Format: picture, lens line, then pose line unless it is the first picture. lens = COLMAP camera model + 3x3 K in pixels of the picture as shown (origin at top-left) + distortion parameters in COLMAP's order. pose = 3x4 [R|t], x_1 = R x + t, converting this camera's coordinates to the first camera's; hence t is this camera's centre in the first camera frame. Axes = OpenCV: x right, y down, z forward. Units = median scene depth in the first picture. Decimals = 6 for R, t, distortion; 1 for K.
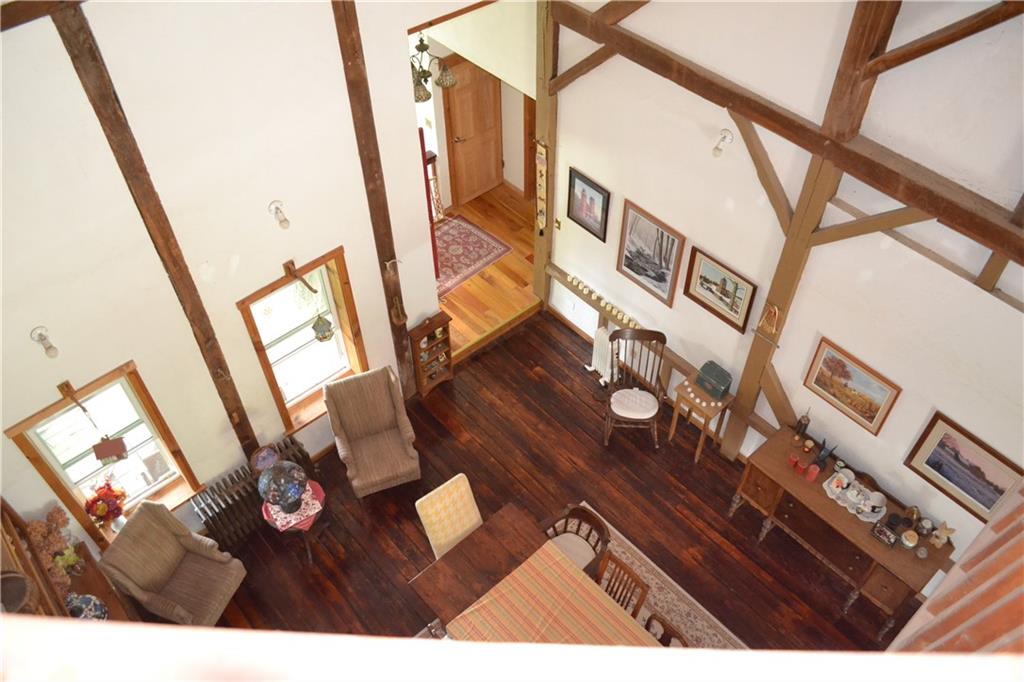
lens RADIAL K [[821.8, 0, 513.0], [0, 821.8, 343.0], [0, 0, 1]] dist [-0.081920, 0.009857]
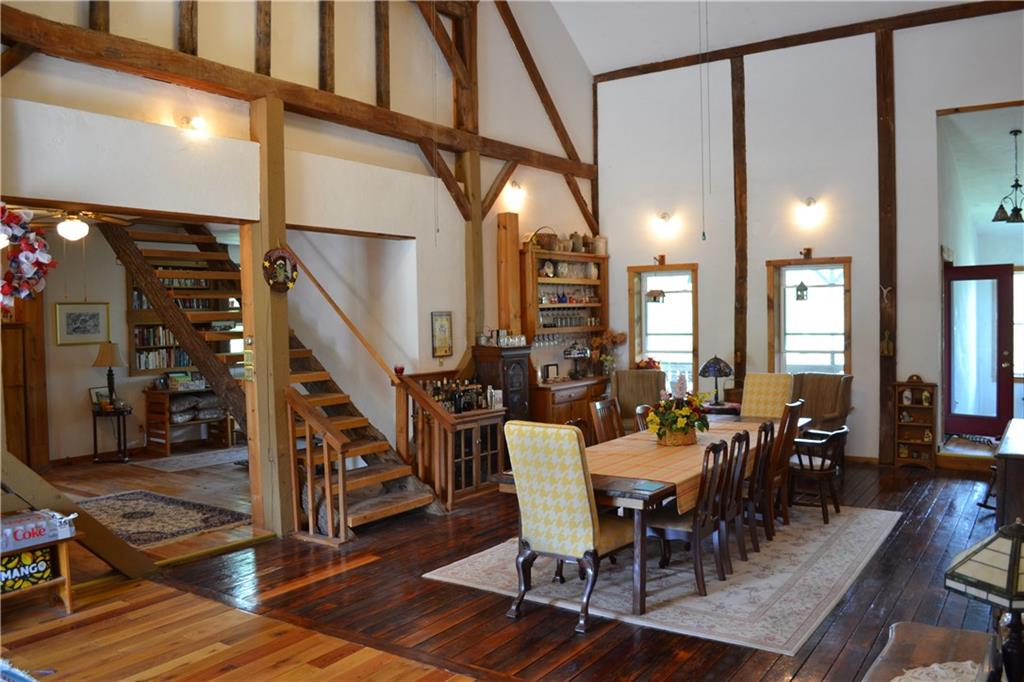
lens RADIAL K [[821.8, 0, 520.9], [0, 821.8, 341.3], [0, 0, 1]] dist [-0.081920, 0.009857]
pose [[0.247915, 0.040475, -0.967936, 1.114385], [-0.715740, 0.680984, -0.154845, 0.668615], [0.652881, 0.731179, 0.197796, 0.536700]]
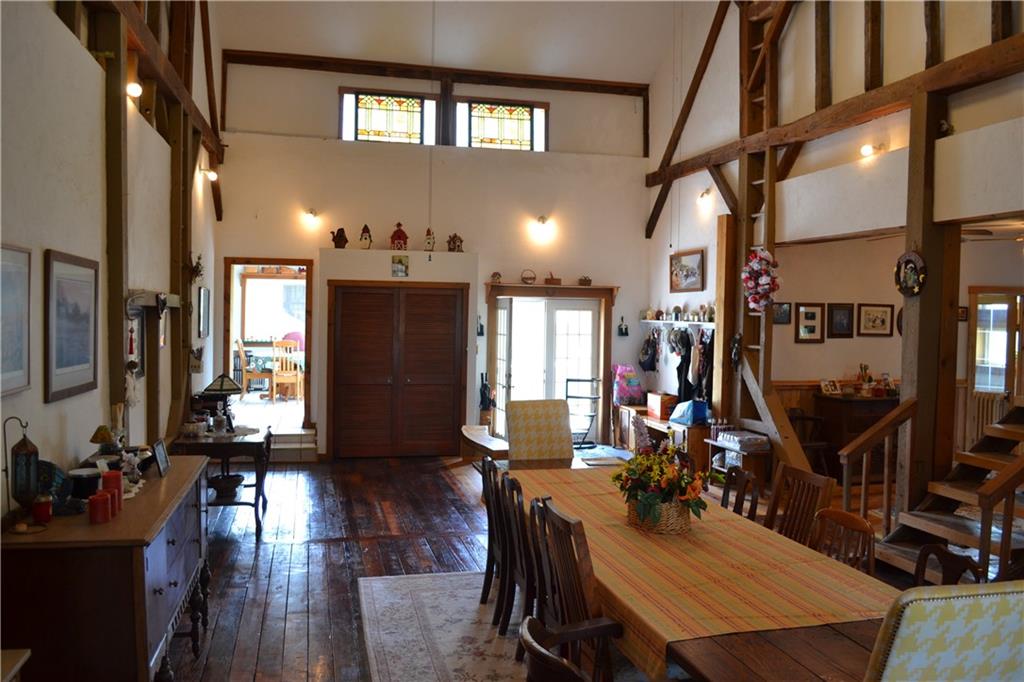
lens RADIAL K [[821.8, 0, 509.1], [0, 821.8, 343.0], [0, 0, 1]] dist [-0.081920, 0.009857]
pose [[-0.877847, -0.021851, 0.478443, -0.081734], [0.352243, 0.647404, 0.675864, -0.159398], [-0.324514, 0.761833, -0.560625, 1.289656]]
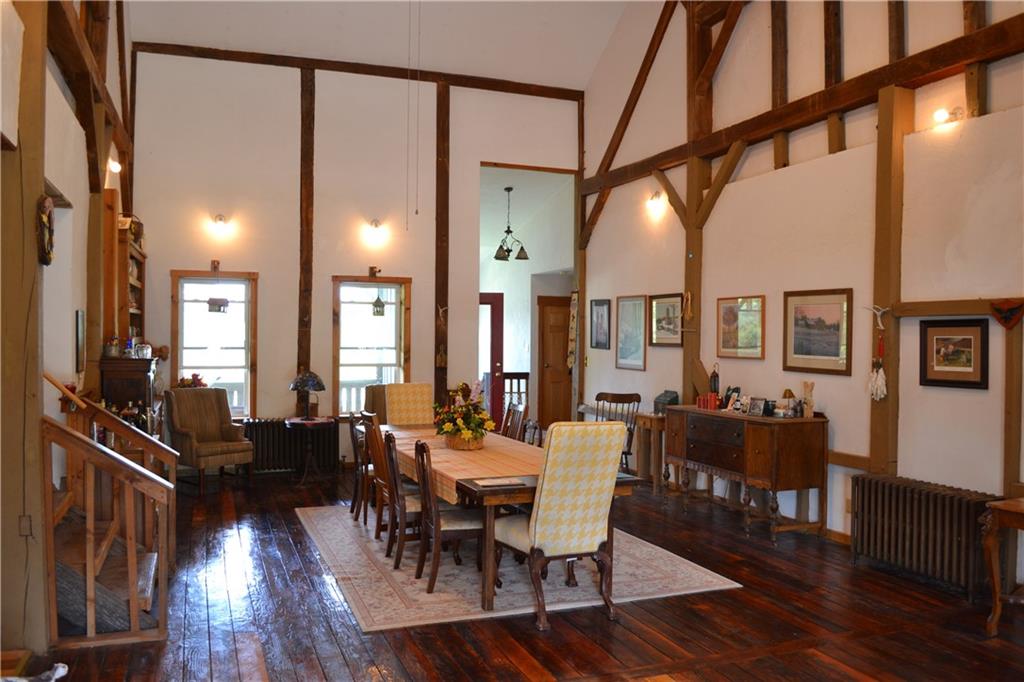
lens RADIAL K [[821.8, 0, 518.9], [0, 821.8, 335.3], [0, 0, 1]] dist [-0.081920, 0.009857]
pose [[0.937078, 0.018467, -0.348631, 0.581309], [-0.273372, 0.659923, -0.699835, 1.096607], [0.217146, 0.751106, 0.623448, 0.197619]]
